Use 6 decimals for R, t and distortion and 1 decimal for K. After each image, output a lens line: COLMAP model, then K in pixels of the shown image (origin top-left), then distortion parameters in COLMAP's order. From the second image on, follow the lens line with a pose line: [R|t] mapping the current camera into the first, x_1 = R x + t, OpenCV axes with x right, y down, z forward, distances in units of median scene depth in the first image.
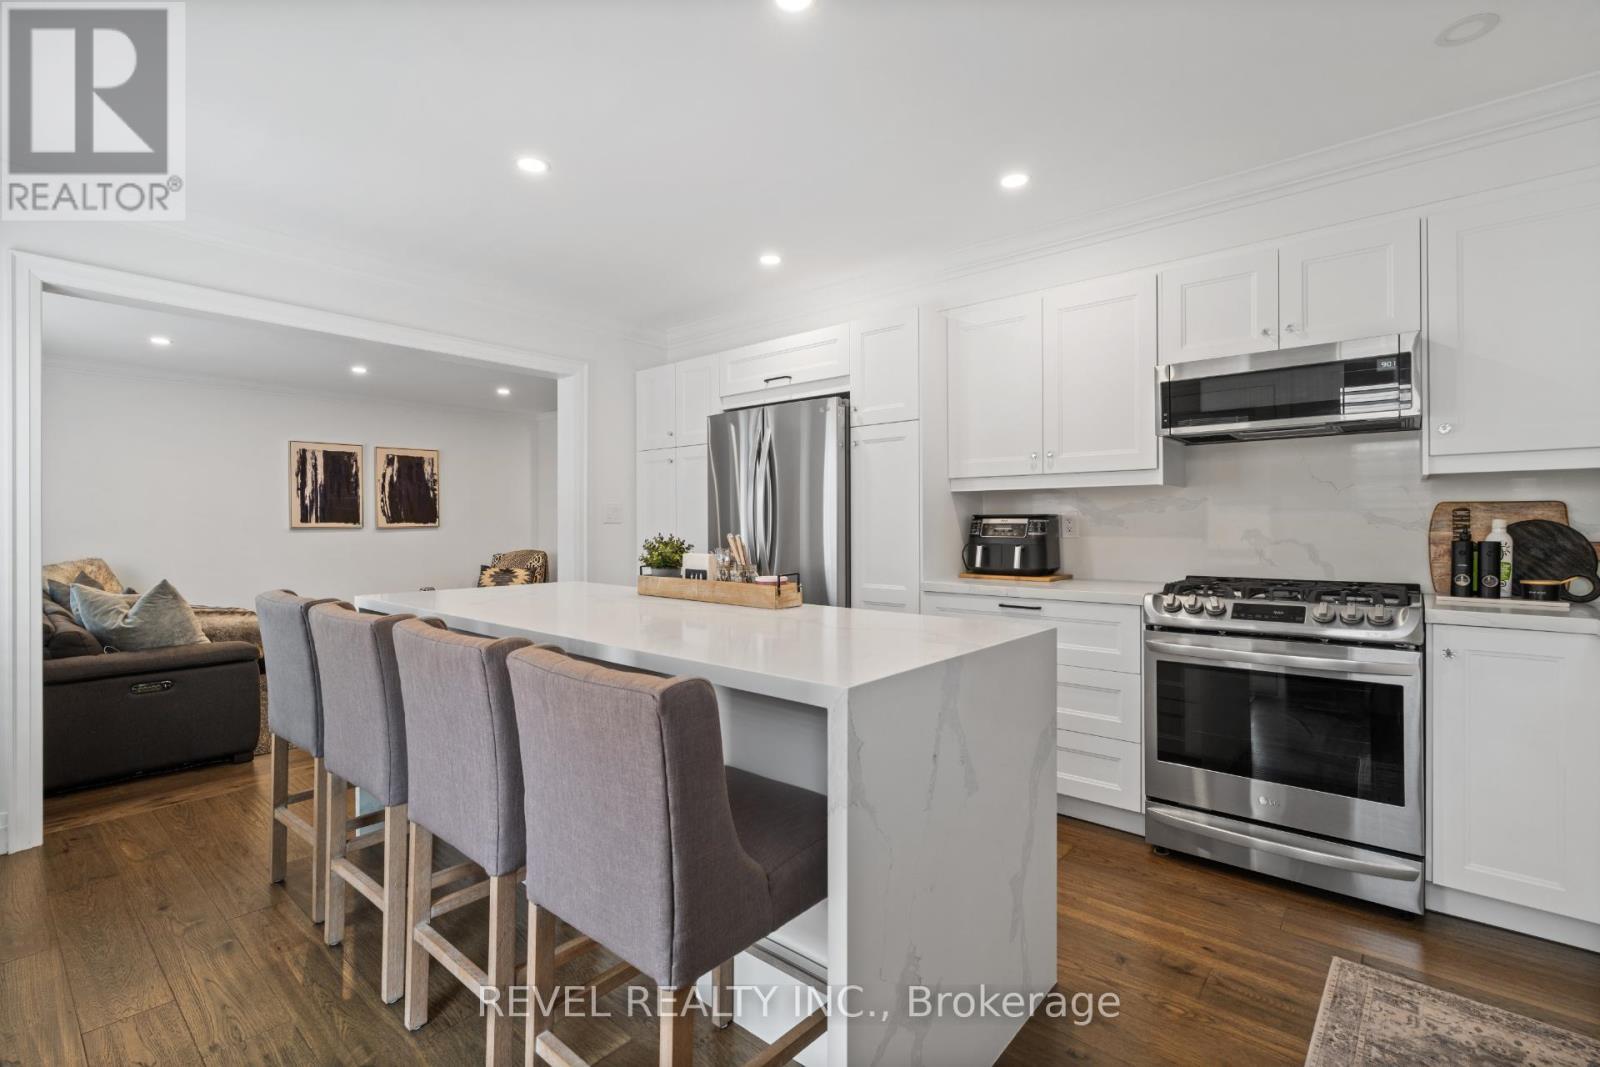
lens RADIAL K [[726.3, 0, 803.8], [0, 726.3, 525.9], [0, 0, 1]] dist [-0.000760, 0.000981]
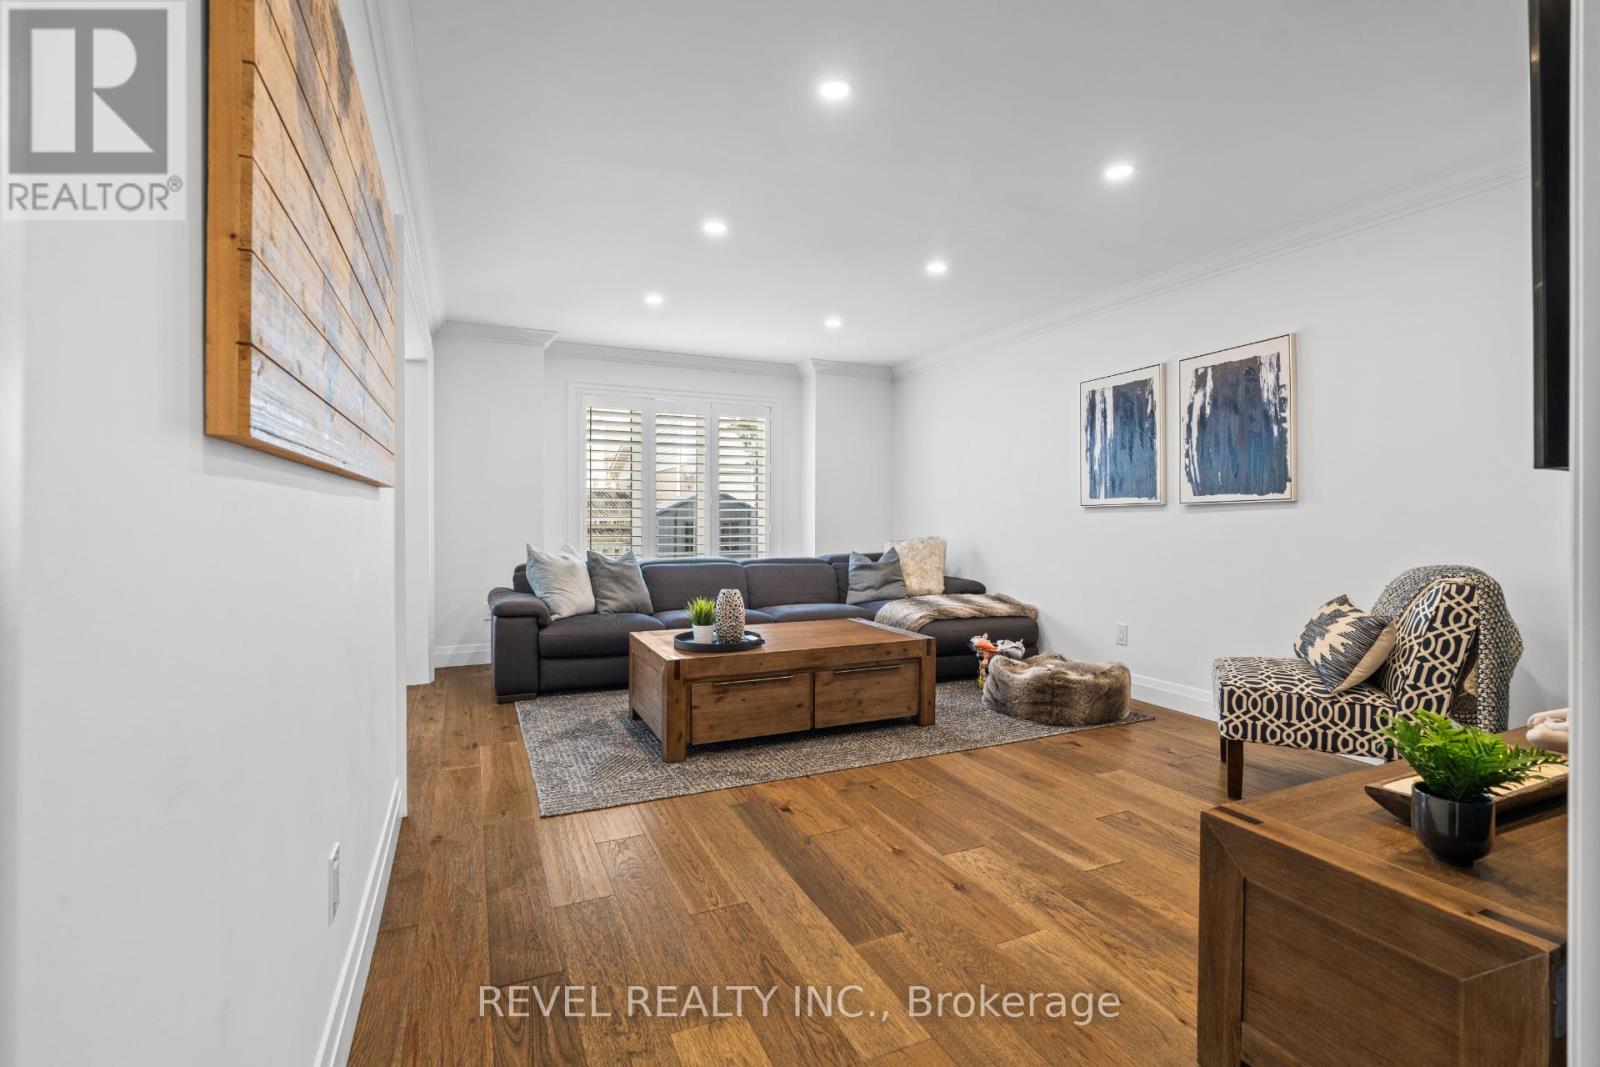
lens RADIAL K [[726.3, 0, 811.1], [0, 726.3, 525.2], [0, 0, 1]] dist [-0.000760, 0.000981]
pose [[-0.406532, 0.005736, -0.913618, 0.040533], [-0.003513, 0.999963, 0.007841, 0.016048], [0.913630, 0.006397, -0.406497, 1.022391]]
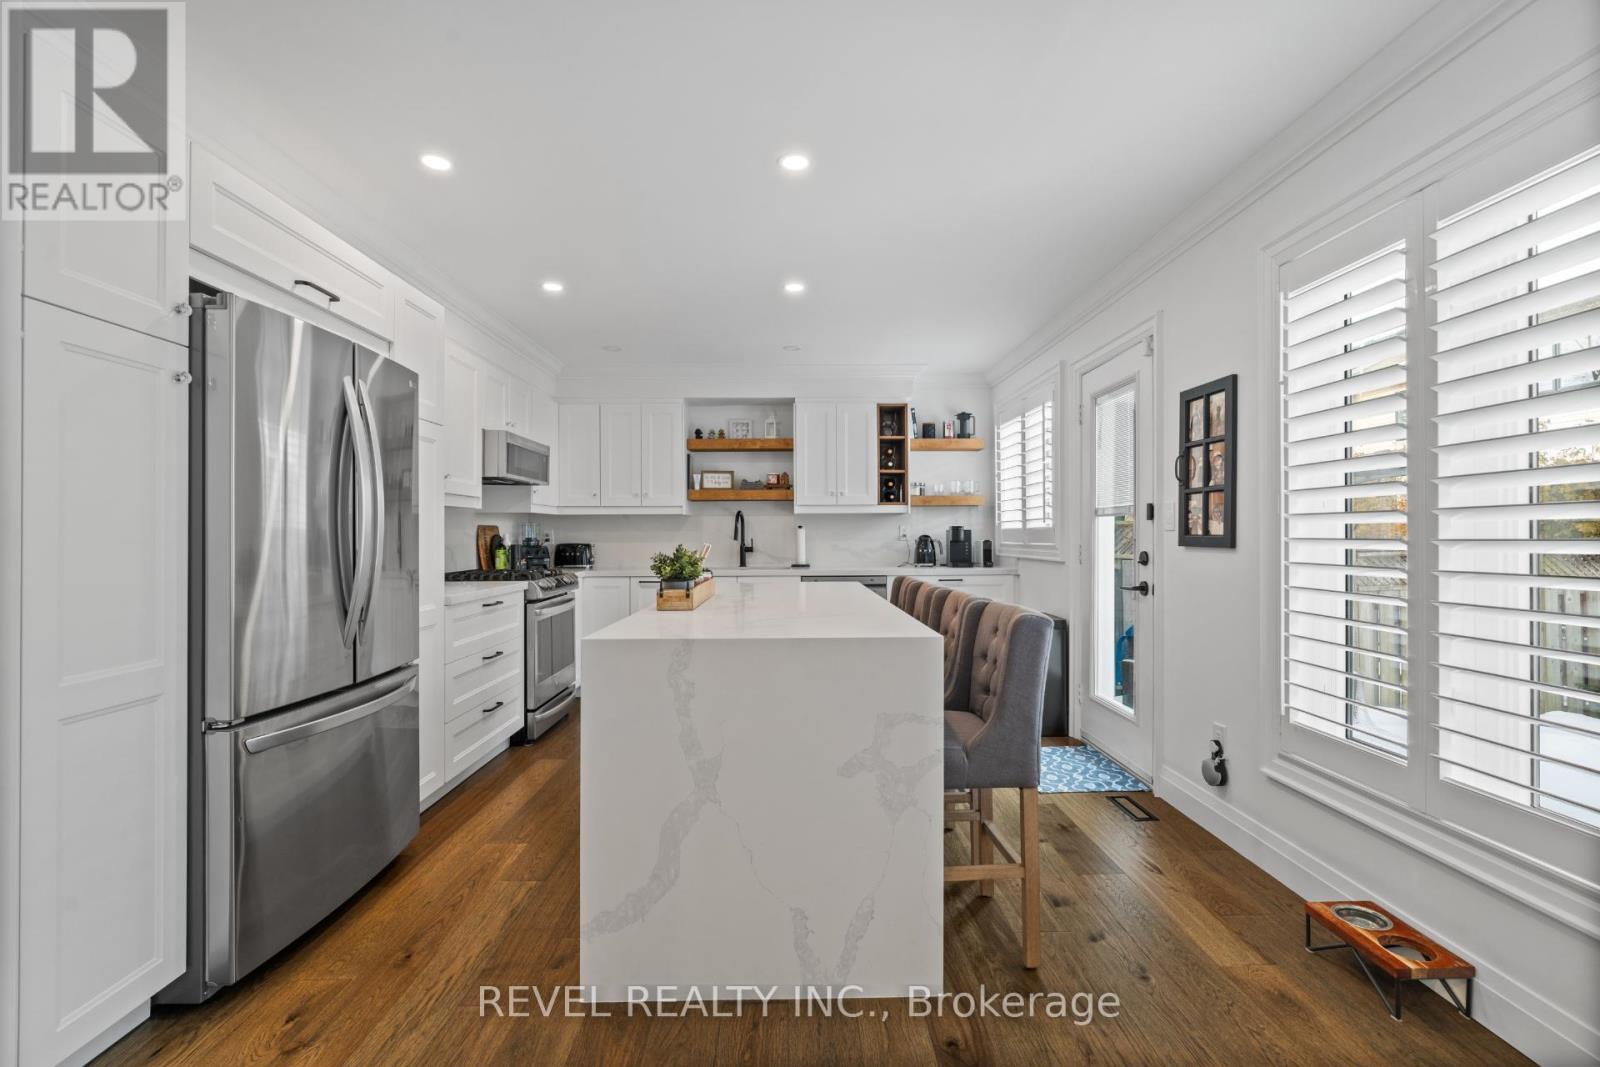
lens RADIAL K [[726.3, 0, 801.0], [0, 726.3, 533.7], [0, 0, 1]] dist [-0.000760, 0.000981]
pose [[-0.664338, 0.006207, 0.747407, -0.413046], [0.006733, 0.999975, -0.002320, -0.000256], [-0.747402, 0.003491, -0.664363, 0.615472]]
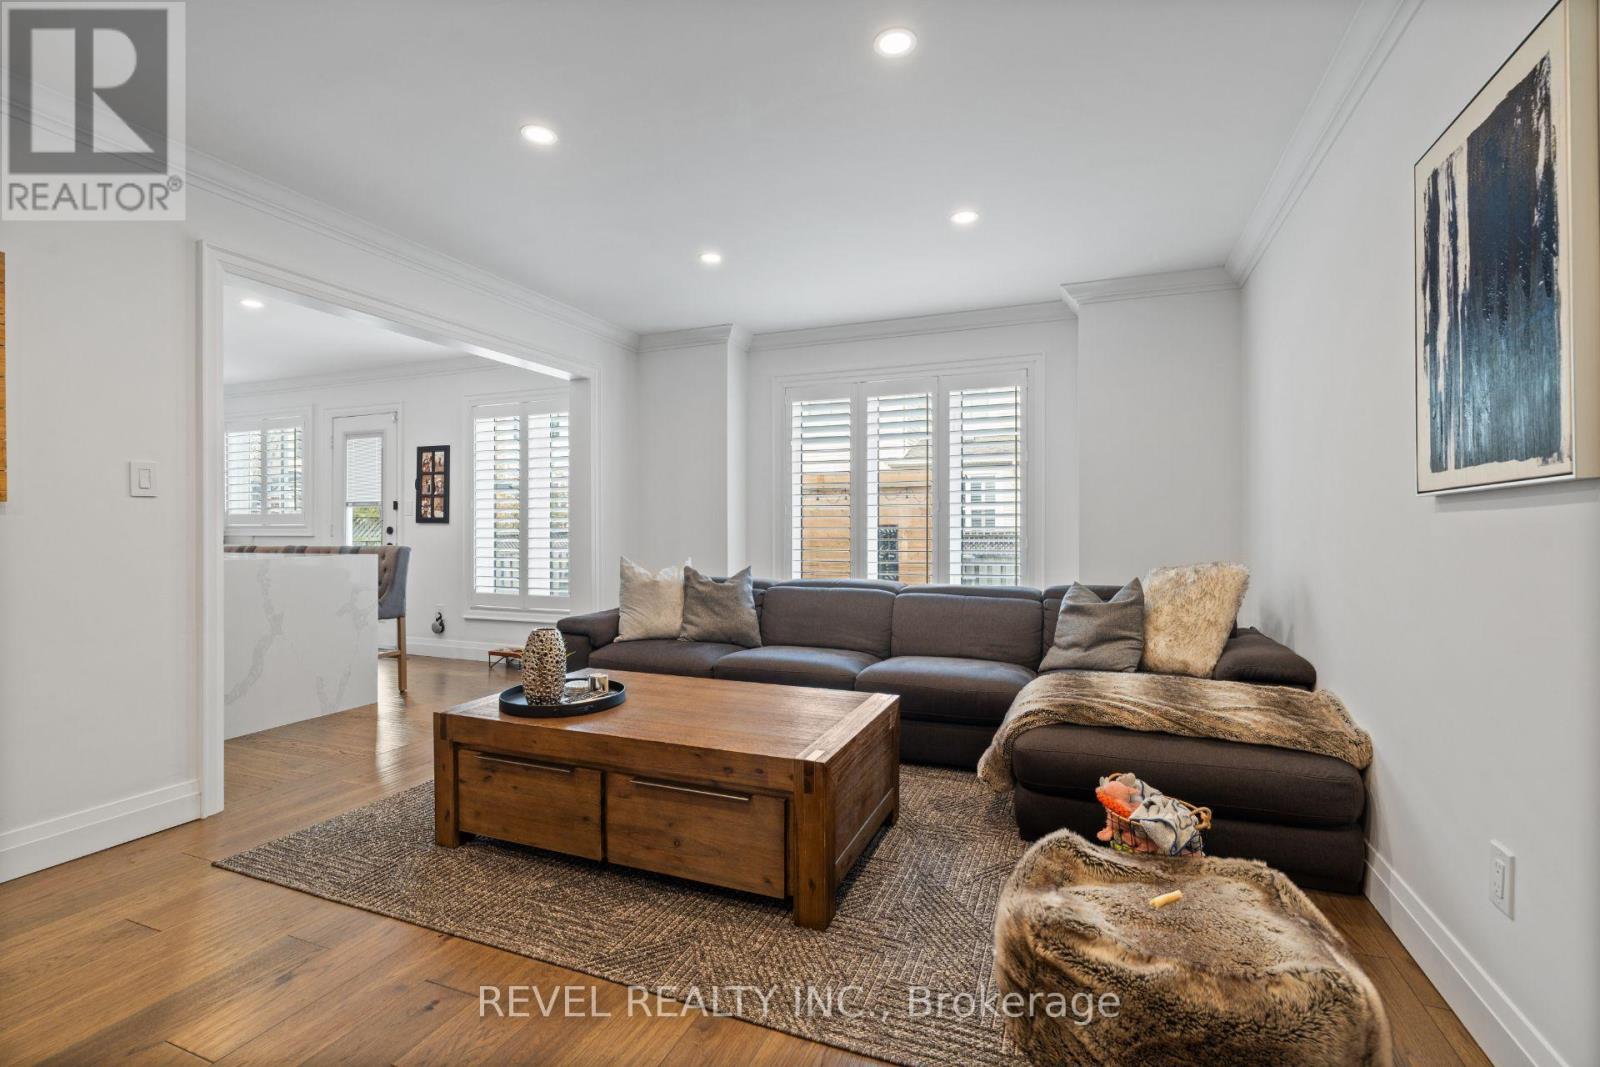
lens RADIAL K [[726.3, 0, 792.9], [0, 726.3, 525.6], [0, 0, 1]] dist [-0.000760, 0.000981]
pose [[-0.951866, 0.000982, -0.306512, -0.401791], [0.001553, 0.999997, -0.001620, 0.013603], [0.306510, -0.002018, -0.951865, 1.151360]]
